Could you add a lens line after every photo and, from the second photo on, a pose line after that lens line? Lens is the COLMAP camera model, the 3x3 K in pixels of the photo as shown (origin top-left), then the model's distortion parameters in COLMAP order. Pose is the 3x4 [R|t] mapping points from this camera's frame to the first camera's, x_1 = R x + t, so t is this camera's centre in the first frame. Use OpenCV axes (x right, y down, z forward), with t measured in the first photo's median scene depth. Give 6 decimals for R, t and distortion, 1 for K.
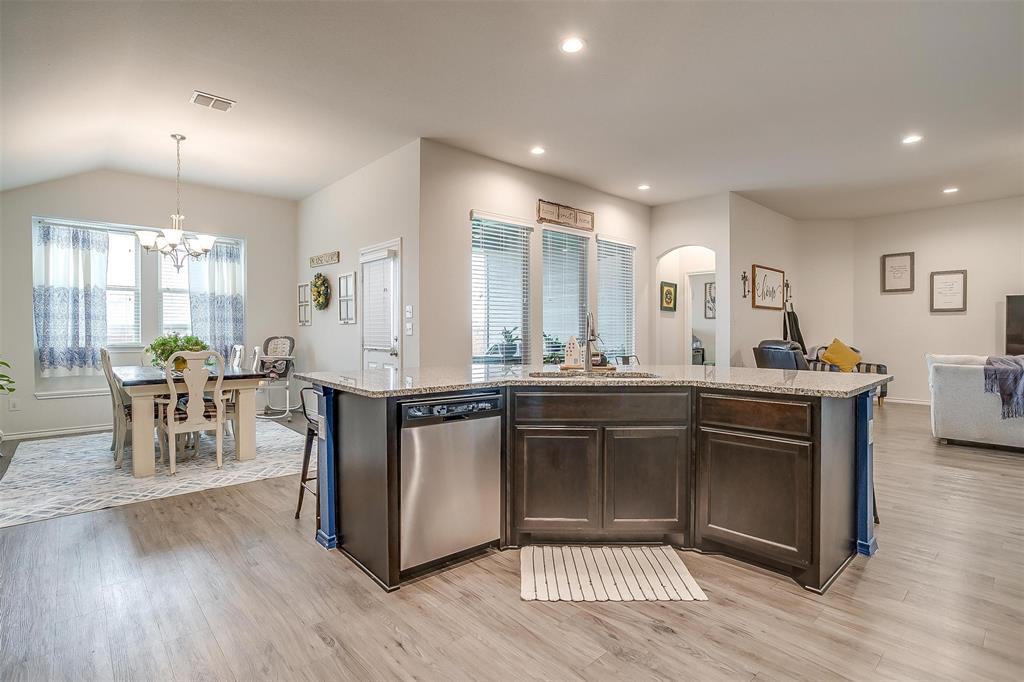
lens RADIAL K [[498.2, 0, 507.9], [0, 498.2, 337.9], [0, 0, 1]] dist [-0.055757, 0.032426]
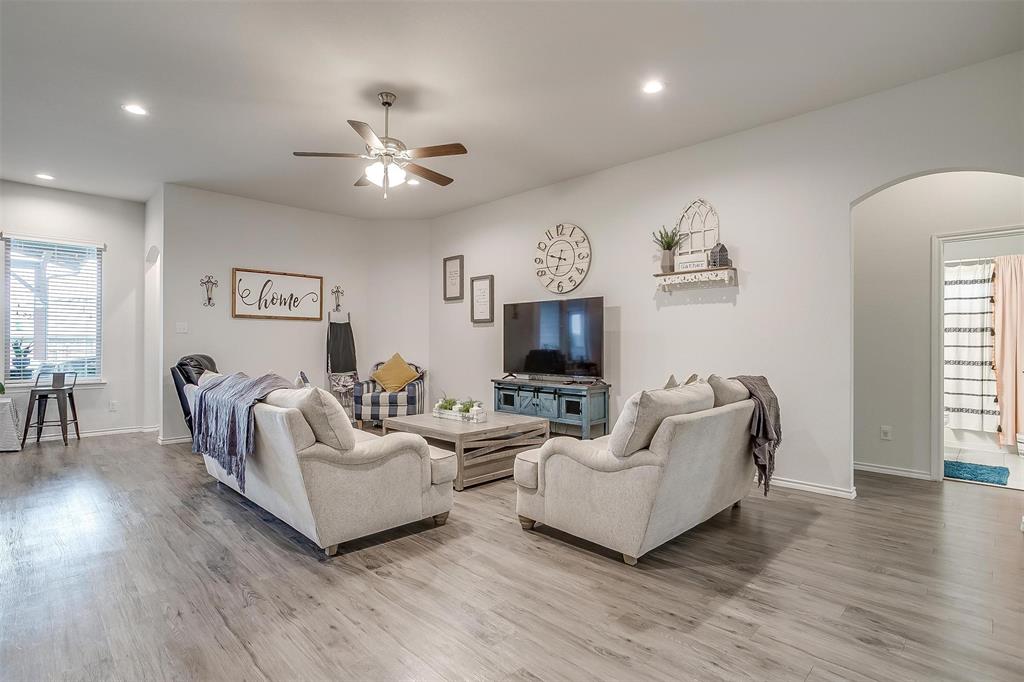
lens RADIAL K [[501.8, 0, 507.1], [0, 501.8, 336.5], [0, 0, 1]] dist [-0.057550, 0.032381]
pose [[0.998527, 0.004658, 0.054052, 1.149710], [-0.003283, 0.999669, -0.025498, -0.008373], [-0.054153, 0.025283, 0.998213, 0.125247]]
